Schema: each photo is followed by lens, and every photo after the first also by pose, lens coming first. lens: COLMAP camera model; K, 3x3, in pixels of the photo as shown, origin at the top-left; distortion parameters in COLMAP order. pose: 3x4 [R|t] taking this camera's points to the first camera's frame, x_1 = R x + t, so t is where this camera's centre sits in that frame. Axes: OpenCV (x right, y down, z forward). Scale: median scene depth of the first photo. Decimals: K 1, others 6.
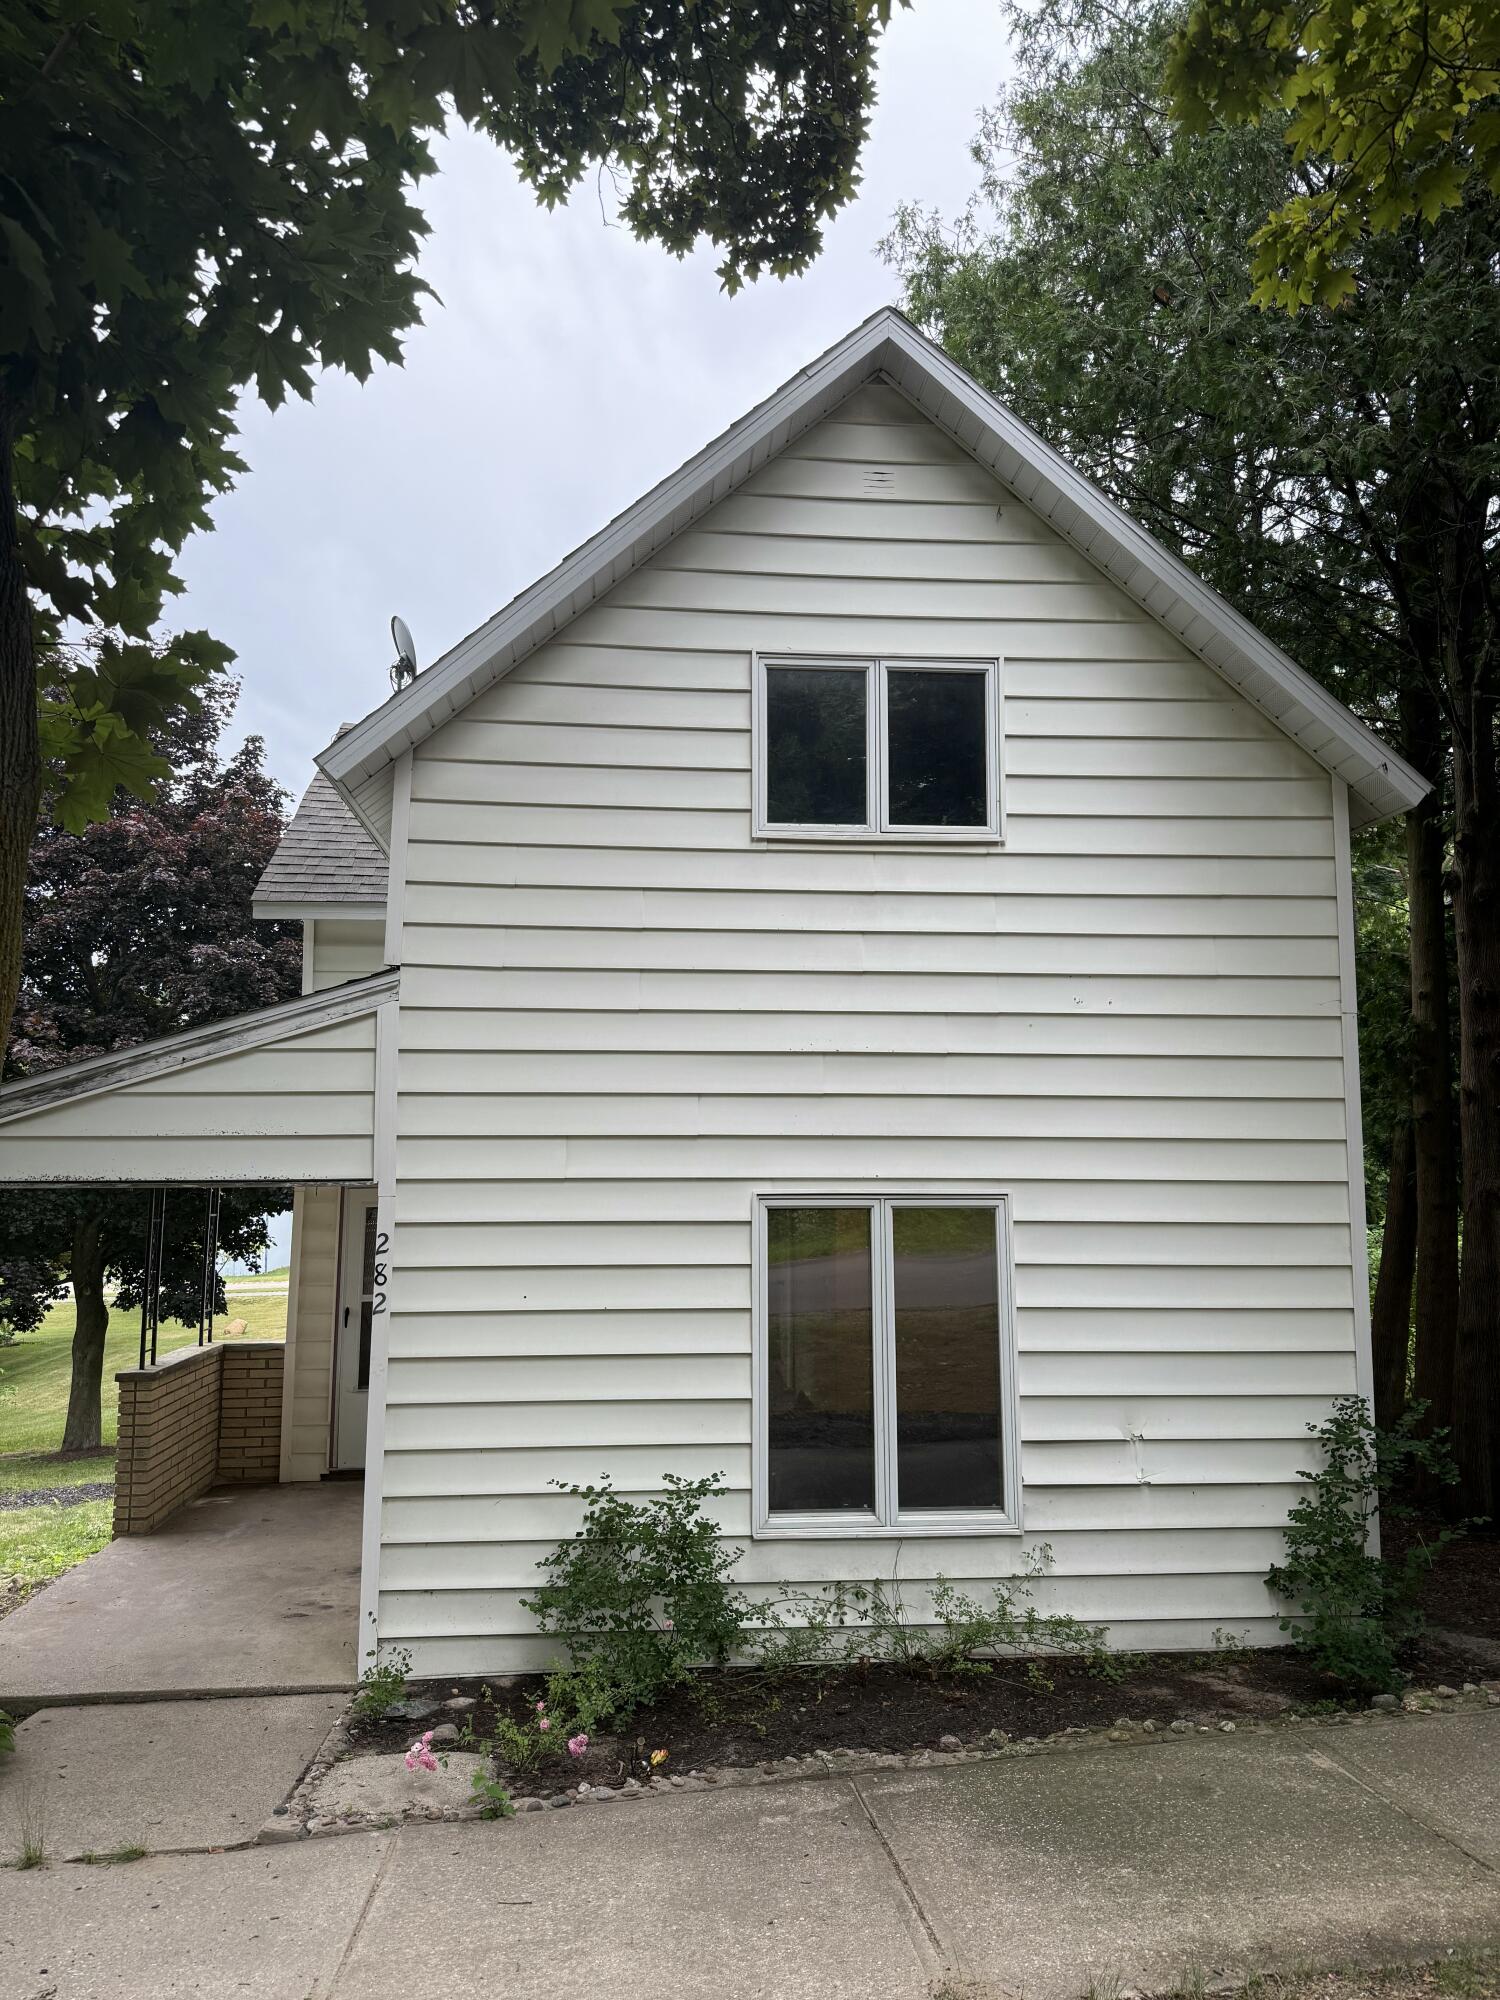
lens RADIAL K [[1402.7, 0, 755.6], [0, 1402.7, 1024.1], [0, 0, 1]] dist [0.107094, -0.177629]
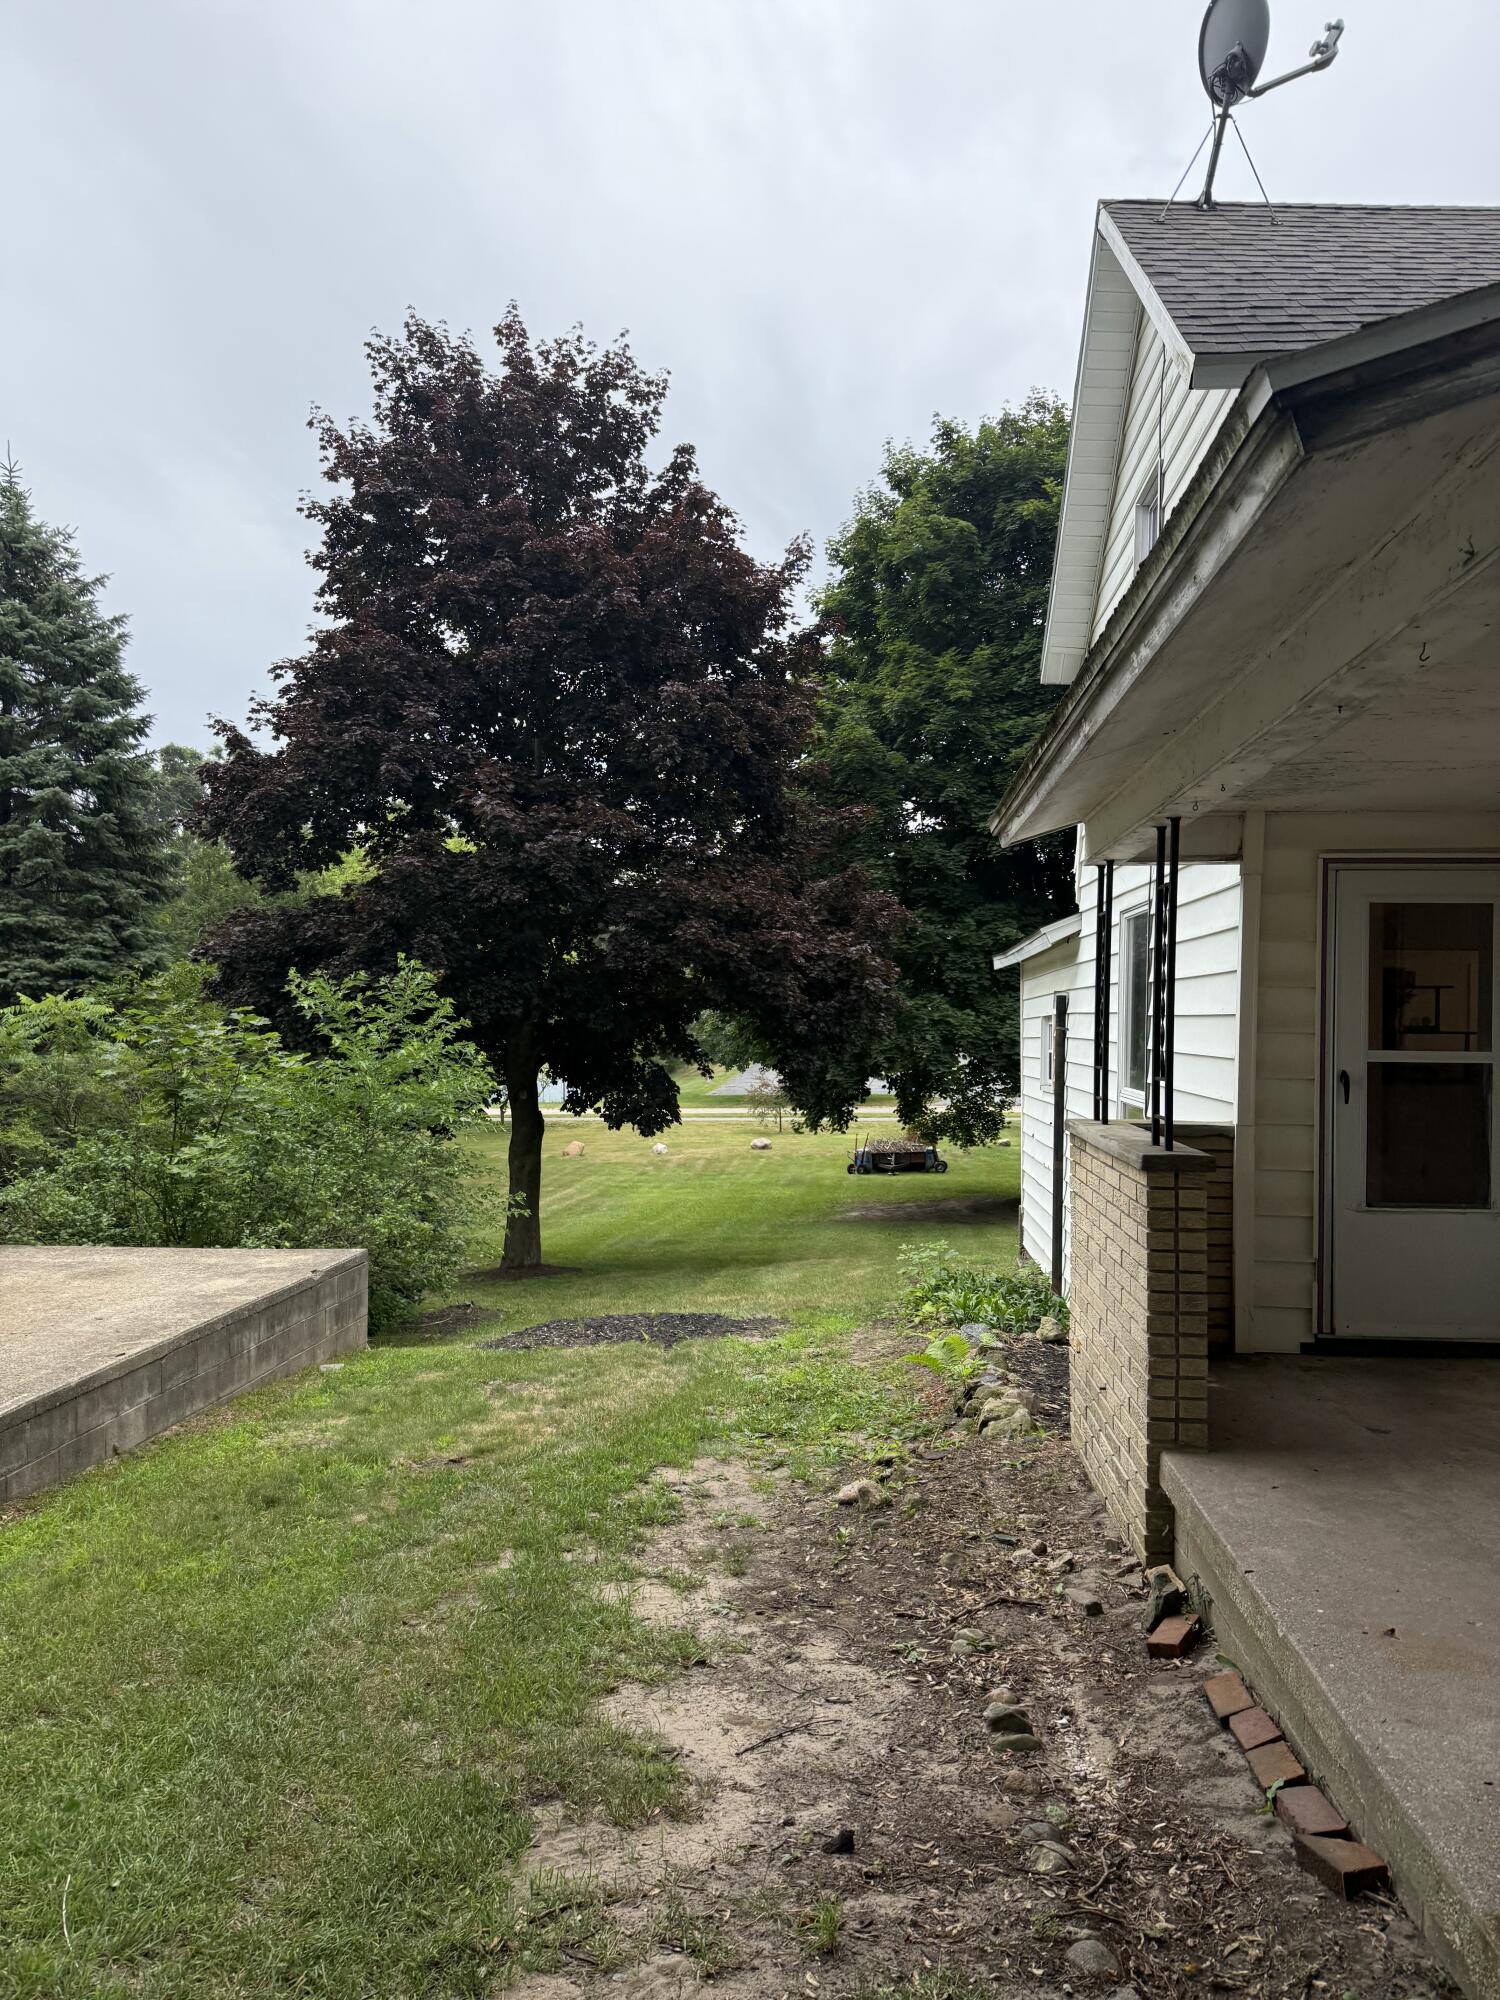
lens RADIAL K [[1402.7, 0, 755.6], [0, 1402.7, 1024.1], [0, 0, 1]] dist [0.107094, -0.177629]
pose [[0.985954, 0.012857, -0.166521, -0.197381], [0.005237, 0.994163, 0.107765, 0.053556], [0.166935, -0.107124, 0.980131, 0.177846]]
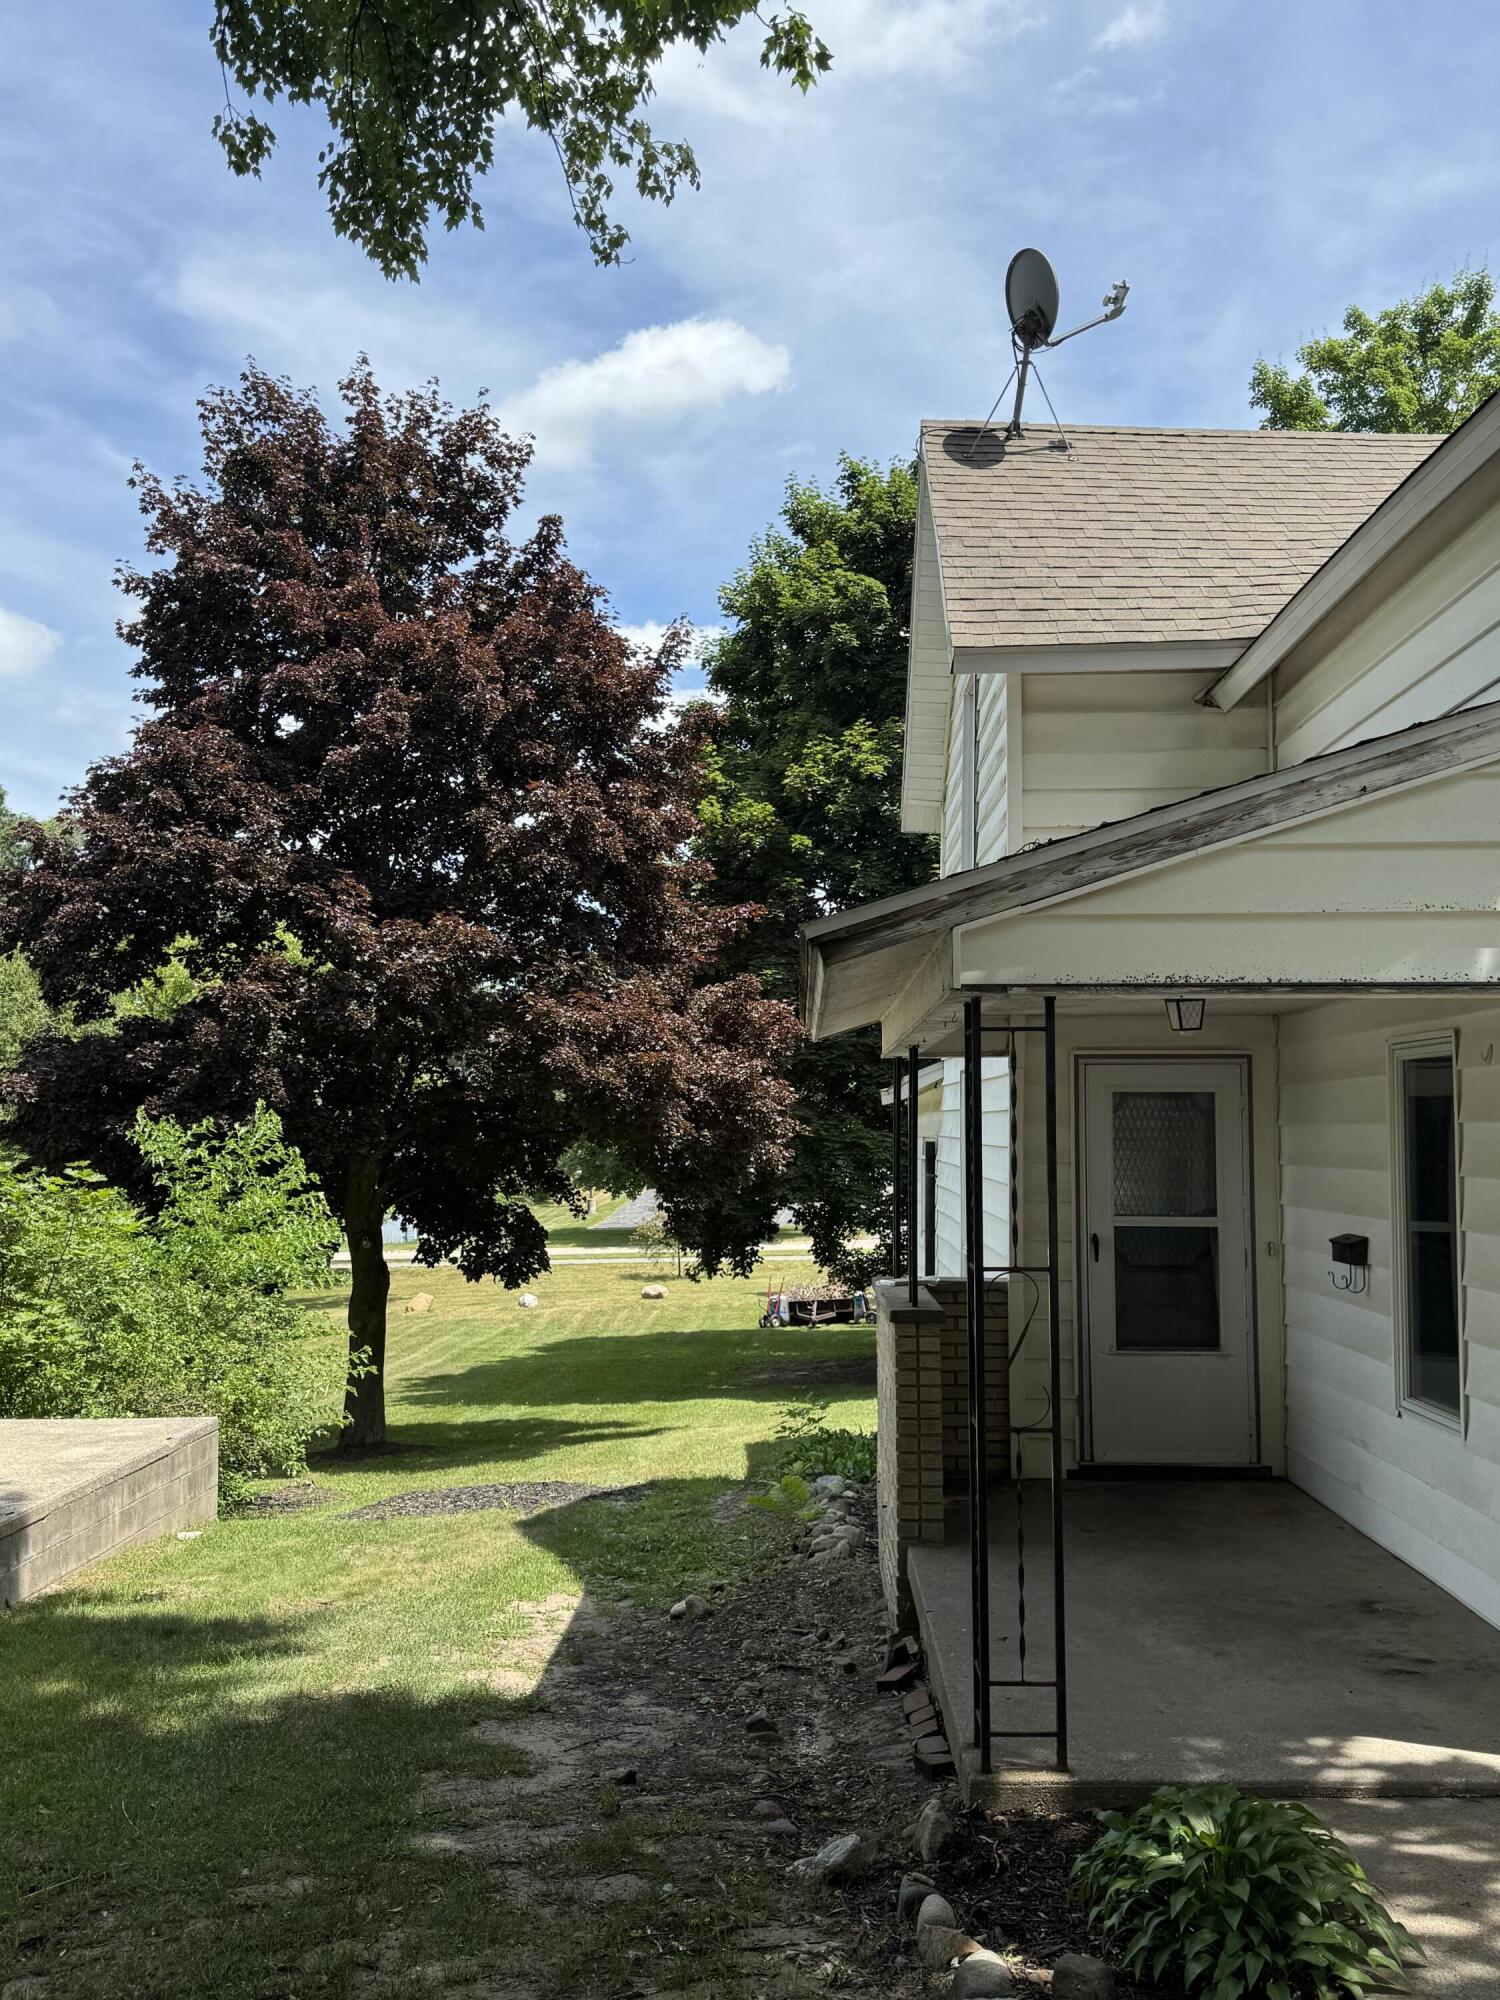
lens RADIAL K [[1810.6, 0, 750.0], [0, 1810.6, 1000.0], [0, 0, 1]] dist [0.103349, -0.199550]
pose [[0.993337, -0.007035, -0.115031, -0.162054], [0.011249, 0.999287, 0.036029, 0.023890], [0.114696, -0.037083, 0.992708, 0.046840]]
